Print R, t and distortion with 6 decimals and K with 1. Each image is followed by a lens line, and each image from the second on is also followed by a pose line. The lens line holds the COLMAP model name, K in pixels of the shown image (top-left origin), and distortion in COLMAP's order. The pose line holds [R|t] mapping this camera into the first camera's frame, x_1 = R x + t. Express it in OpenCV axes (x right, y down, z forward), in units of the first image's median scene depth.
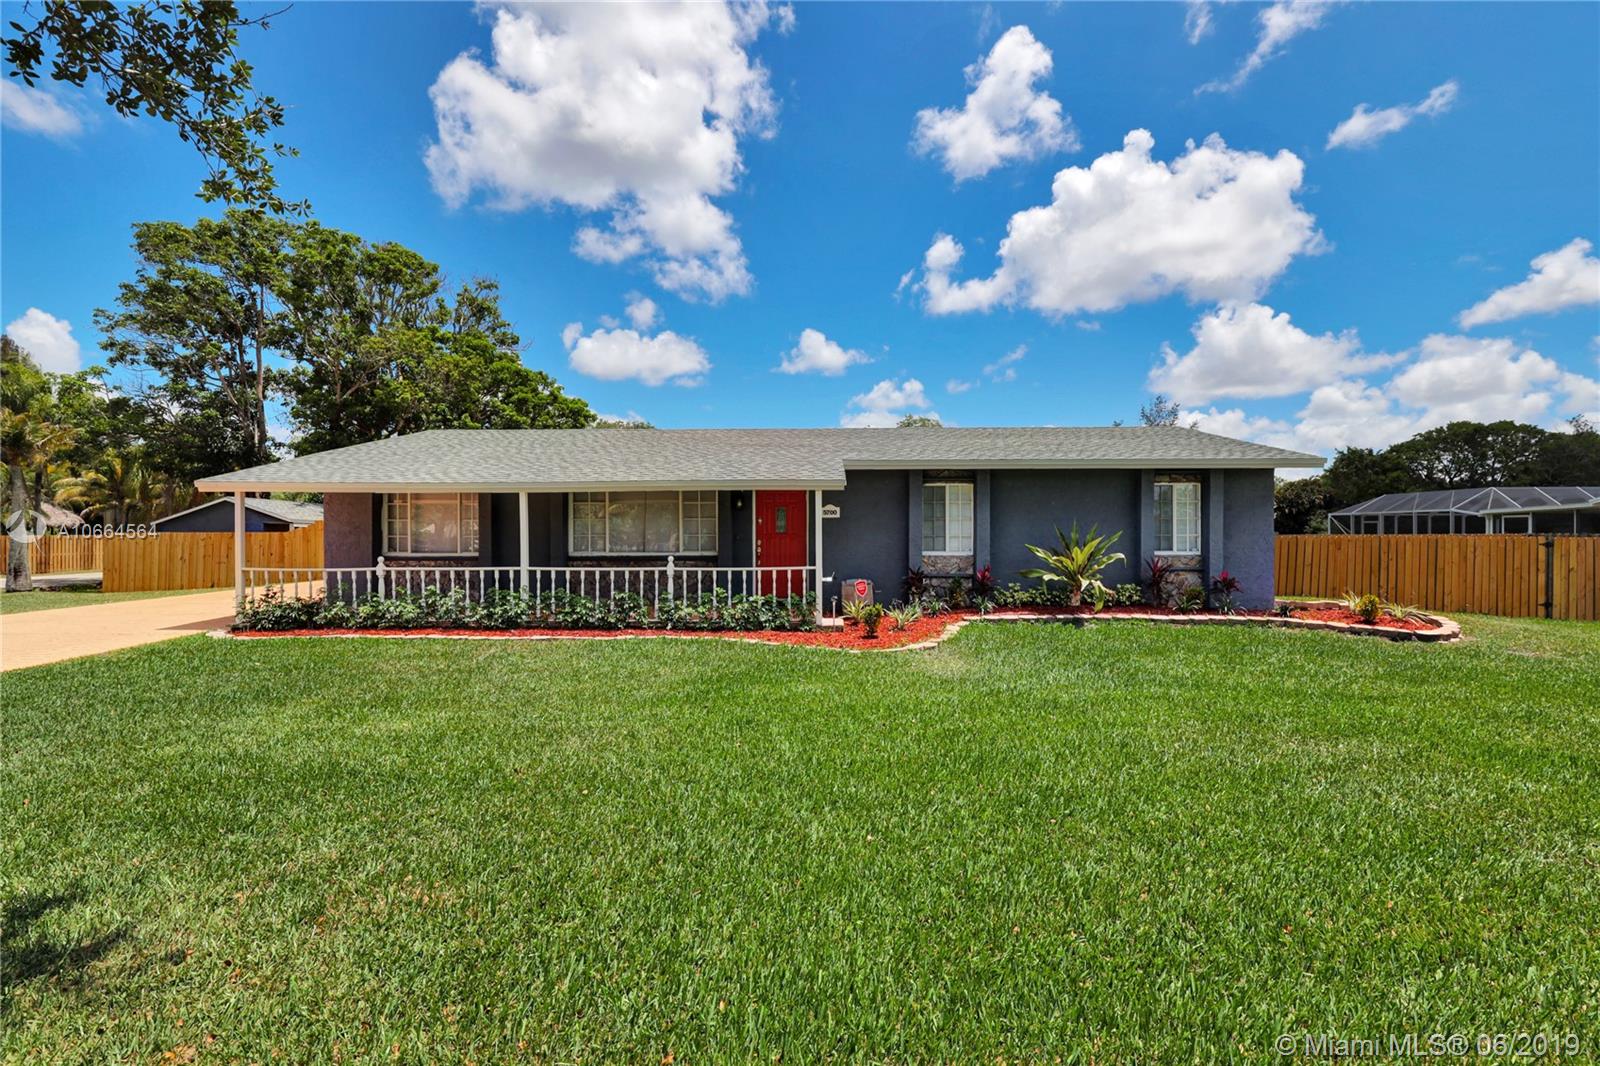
lens RADIAL K [[727.7, 0, 806.8], [0, 727.7, 535.1], [0, 0, 1]] dist [0.001122, 0.000386]
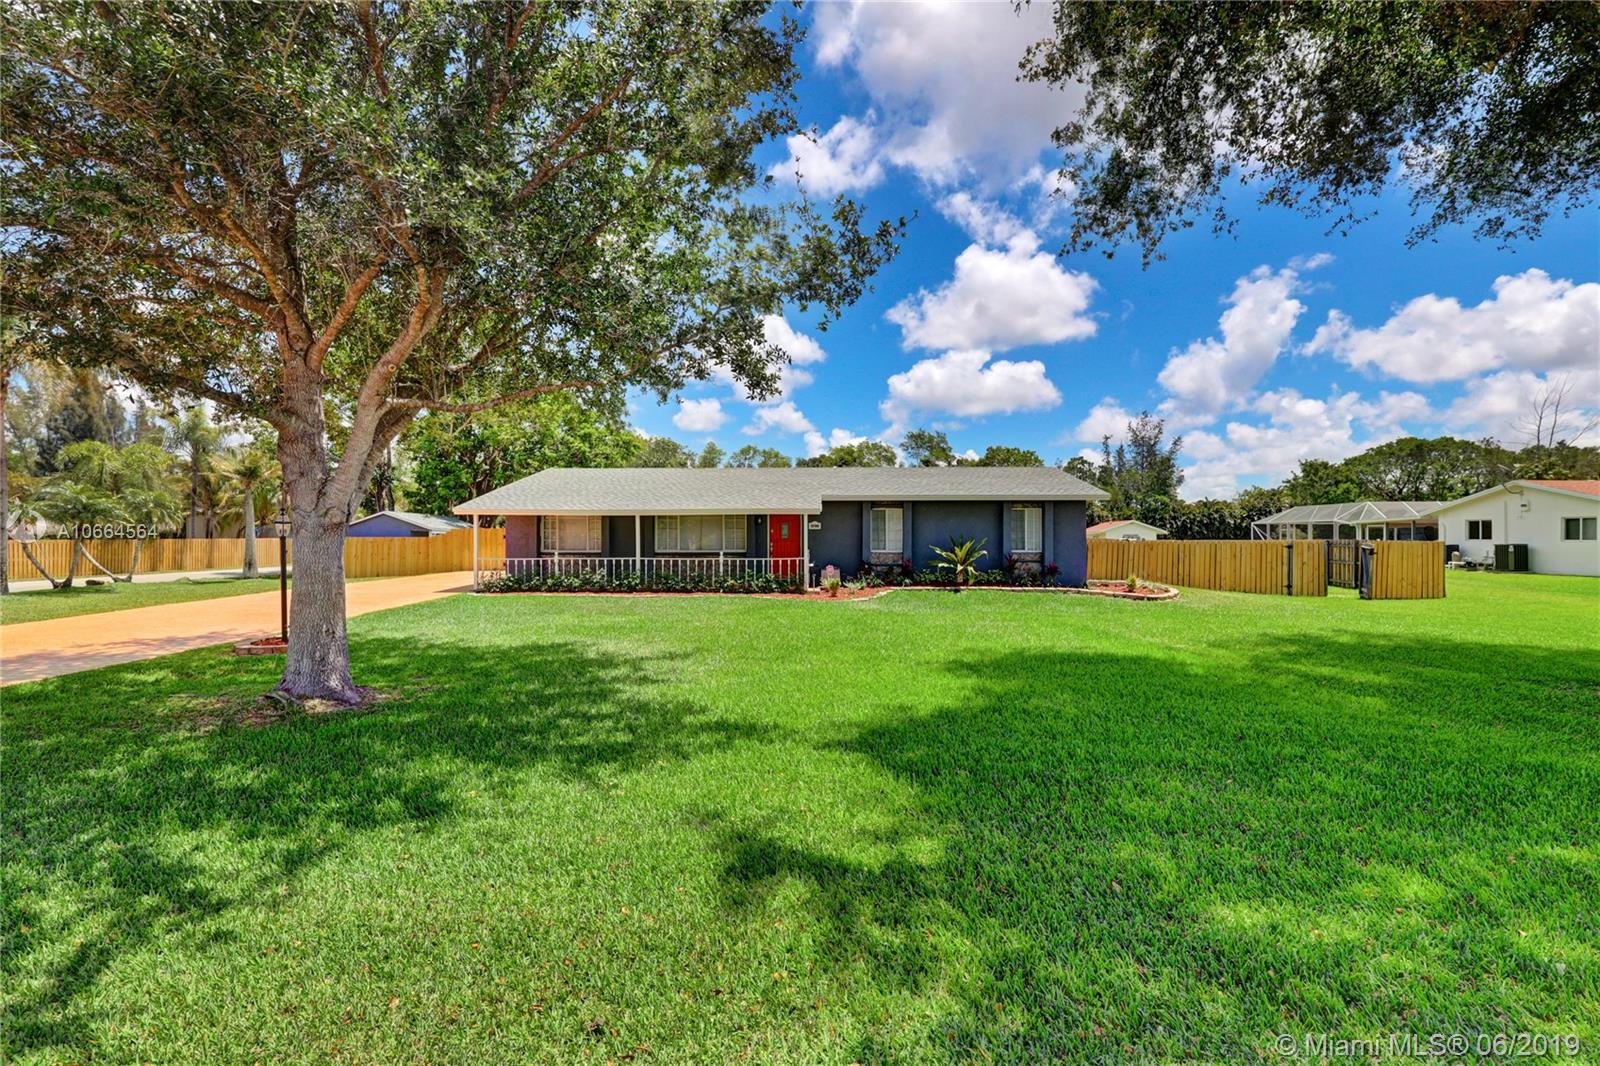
lens RADIAL K [[727.7, 0, 806.8], [0, 727.7, 535.1], [0, 0, 1]] dist [0.001122, 0.000386]
pose [[0.999903, 0.001524, -0.013851, 0.039163], [-0.001615, 0.999977, -0.006583, 0.000294], [0.013840, 0.006604, 0.999882, -0.680744]]
